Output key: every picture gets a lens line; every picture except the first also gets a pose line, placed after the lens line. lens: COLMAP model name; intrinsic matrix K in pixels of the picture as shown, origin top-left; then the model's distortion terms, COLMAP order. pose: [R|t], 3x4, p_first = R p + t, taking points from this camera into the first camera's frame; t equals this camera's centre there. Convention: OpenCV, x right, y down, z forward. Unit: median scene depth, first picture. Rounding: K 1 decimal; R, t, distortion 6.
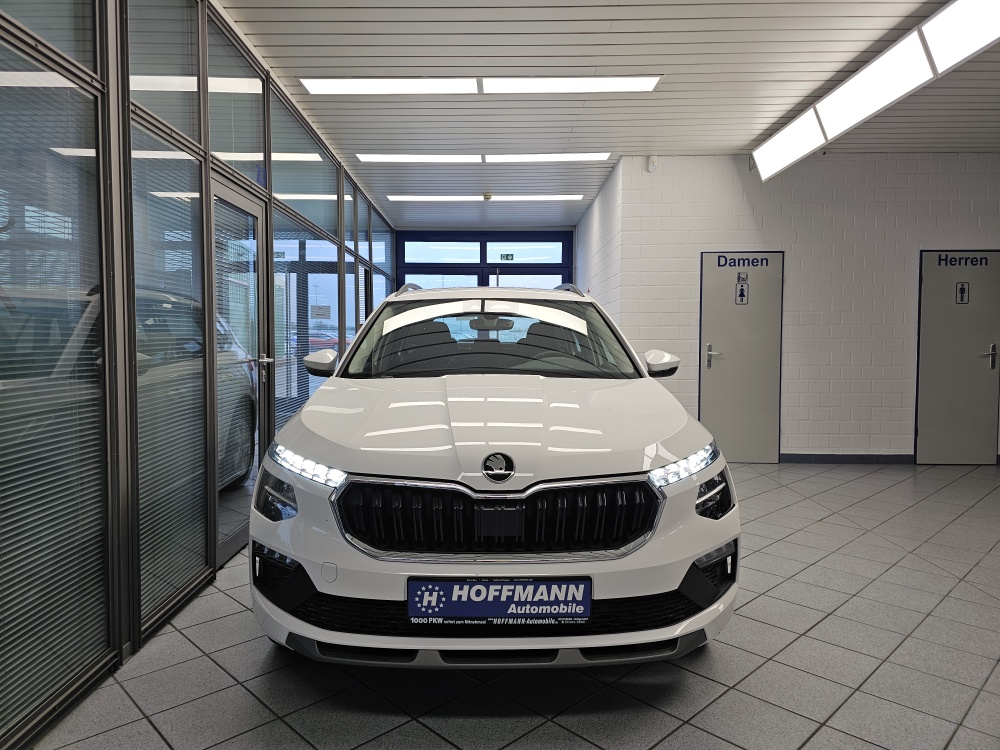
lens RADIAL K [[676.8, 0, 485.3], [0, 676.8, 385.9], [0, 0, 1]] dist [0.061152, -0.060814]
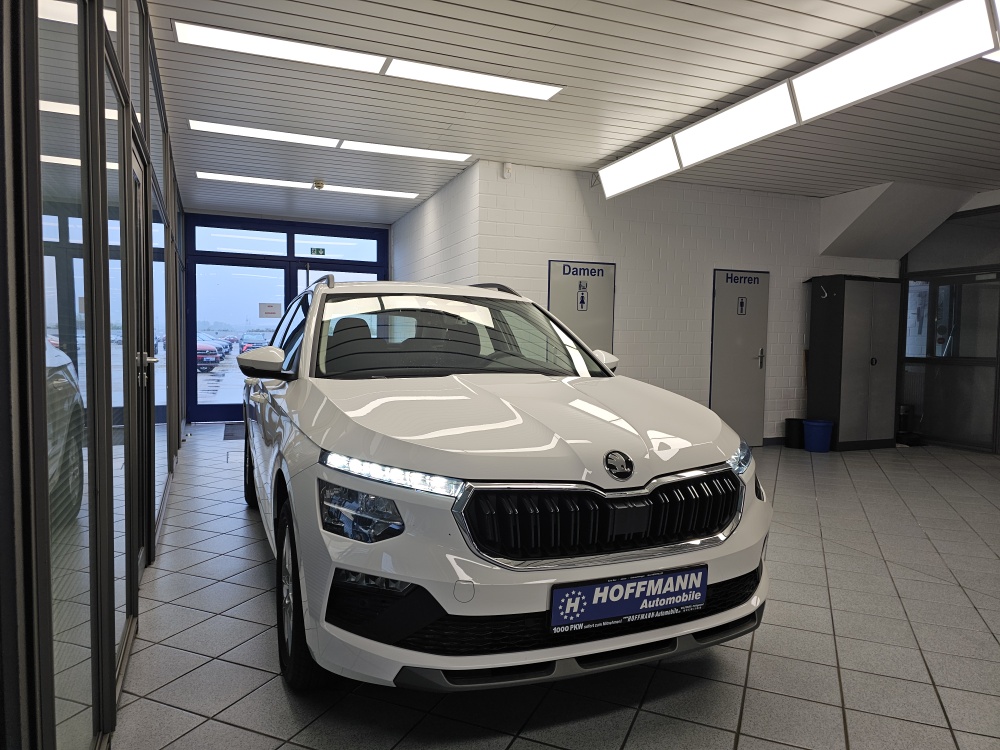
lens RADIAL K [[676.8, 0, 516.1], [0, 676.8, 399.7], [0, 0, 1]] dist [0.061152, -0.060814]
pose [[0.922665, -0.020891, 0.385037, -0.214486], [0.014740, 0.999712, 0.018919, 0.001640], [-0.385322, -0.011780, 0.922707, 0.061895]]
